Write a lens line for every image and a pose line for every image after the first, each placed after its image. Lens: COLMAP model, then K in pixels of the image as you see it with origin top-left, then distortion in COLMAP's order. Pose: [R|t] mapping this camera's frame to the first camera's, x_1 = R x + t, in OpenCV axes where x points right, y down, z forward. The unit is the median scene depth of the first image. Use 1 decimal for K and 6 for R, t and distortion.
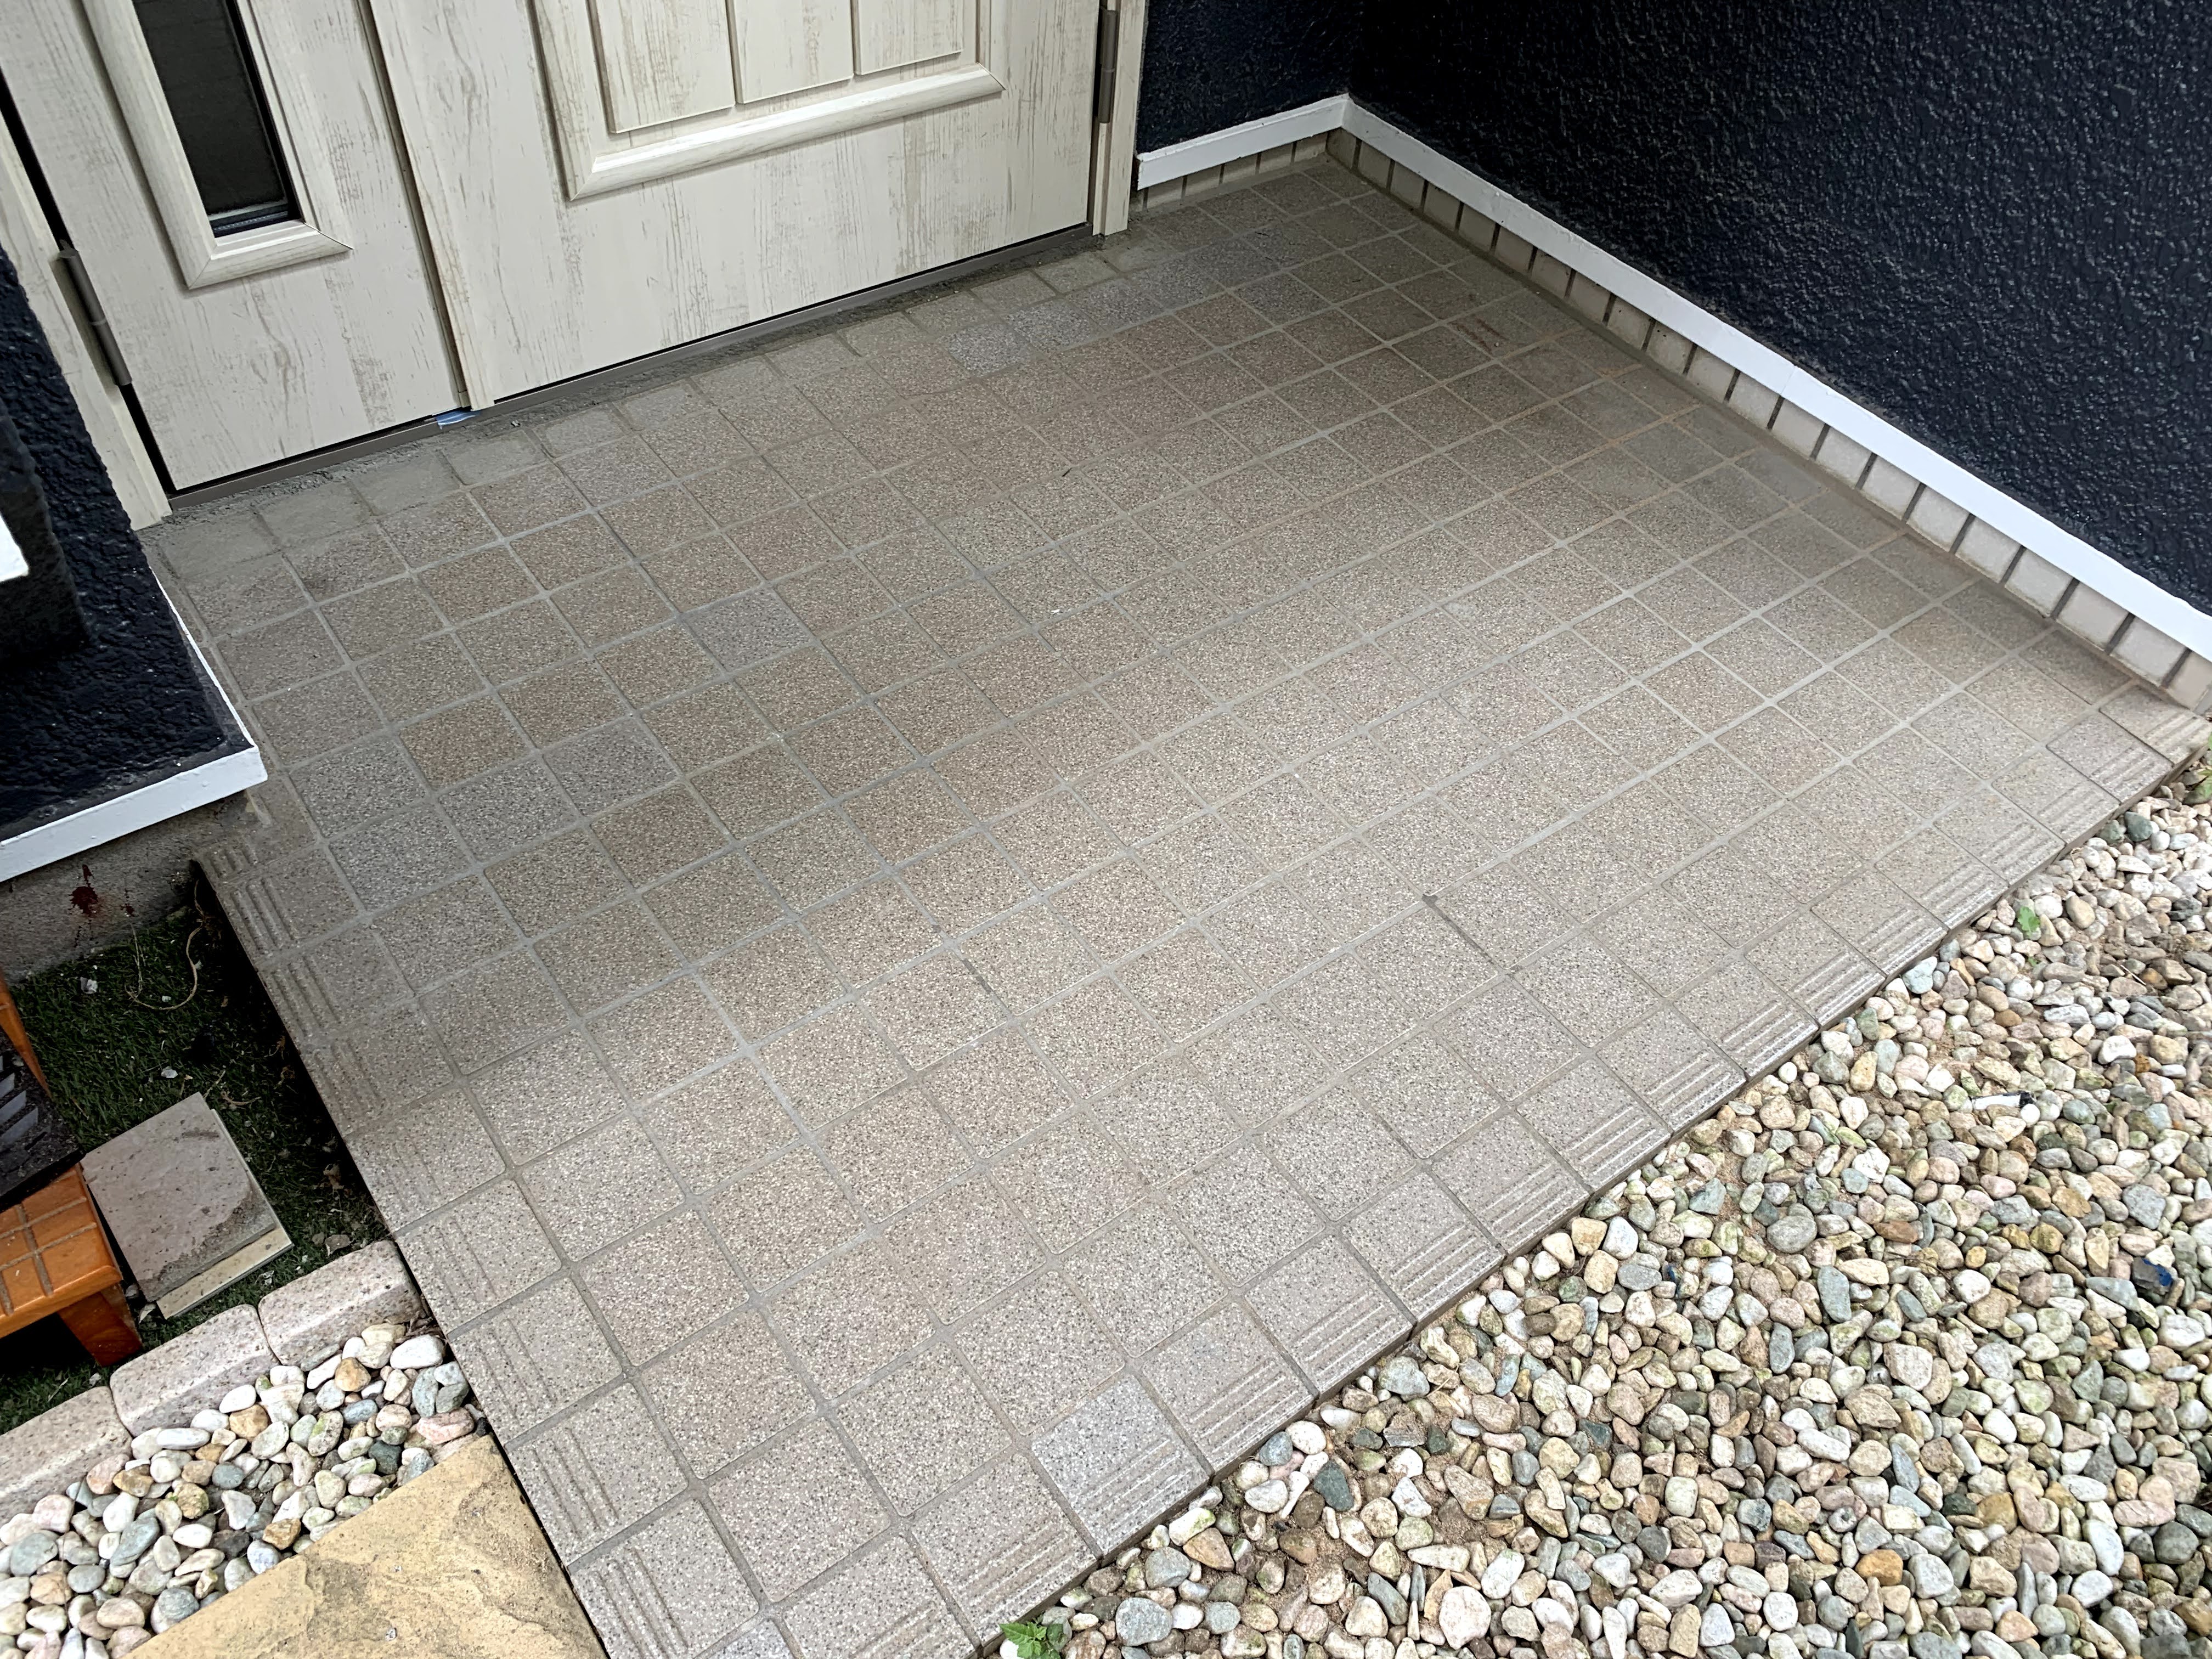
lens RADIAL K [[1674.8, 0, 1104.2], [0, 1674.8, 831.5], [0, 0, 1]] dist [0.003610, 0.004124]
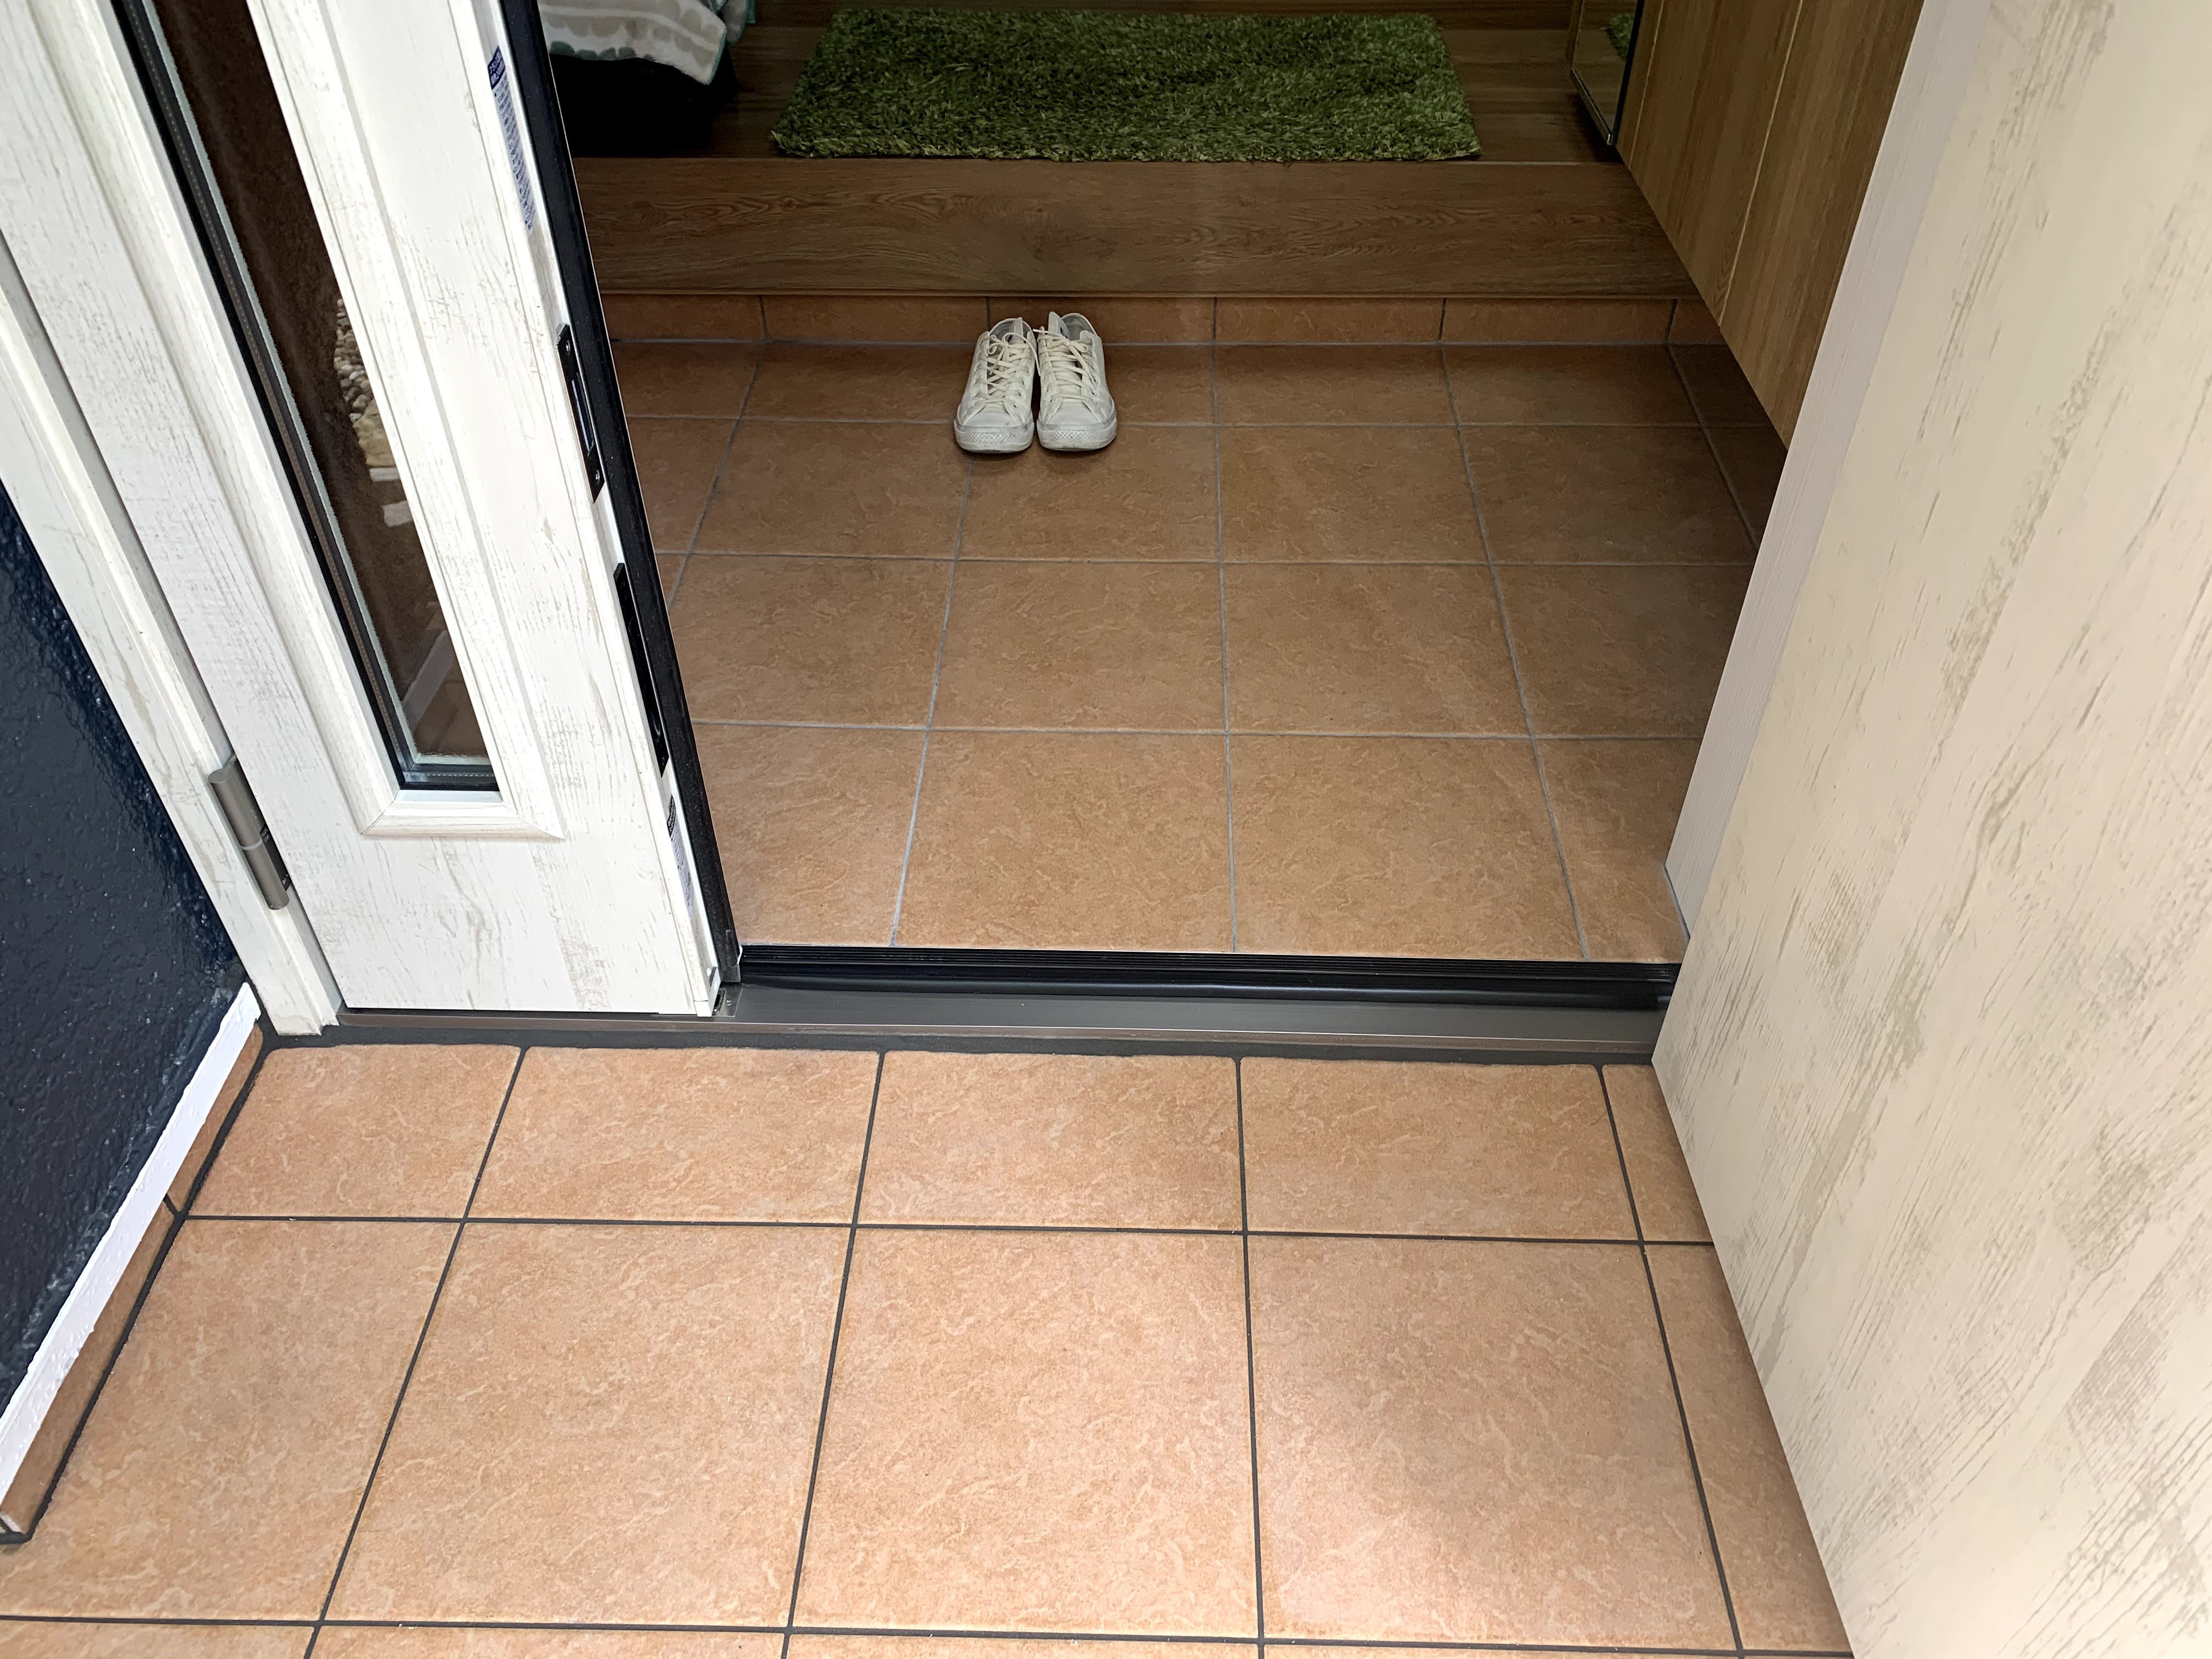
lens RADIAL K [[1674.8, 0, 1098.4], [0, 1674.8, 834.1], [0, 0, 1]] dist [0.003610, 0.004124]
pose [[0.787653, 0.355940, -0.502901, 0.122893], [-0.416330, 0.909173, -0.008575, -0.400906], [0.454172, 0.216128, 0.864301, 0.398556]]
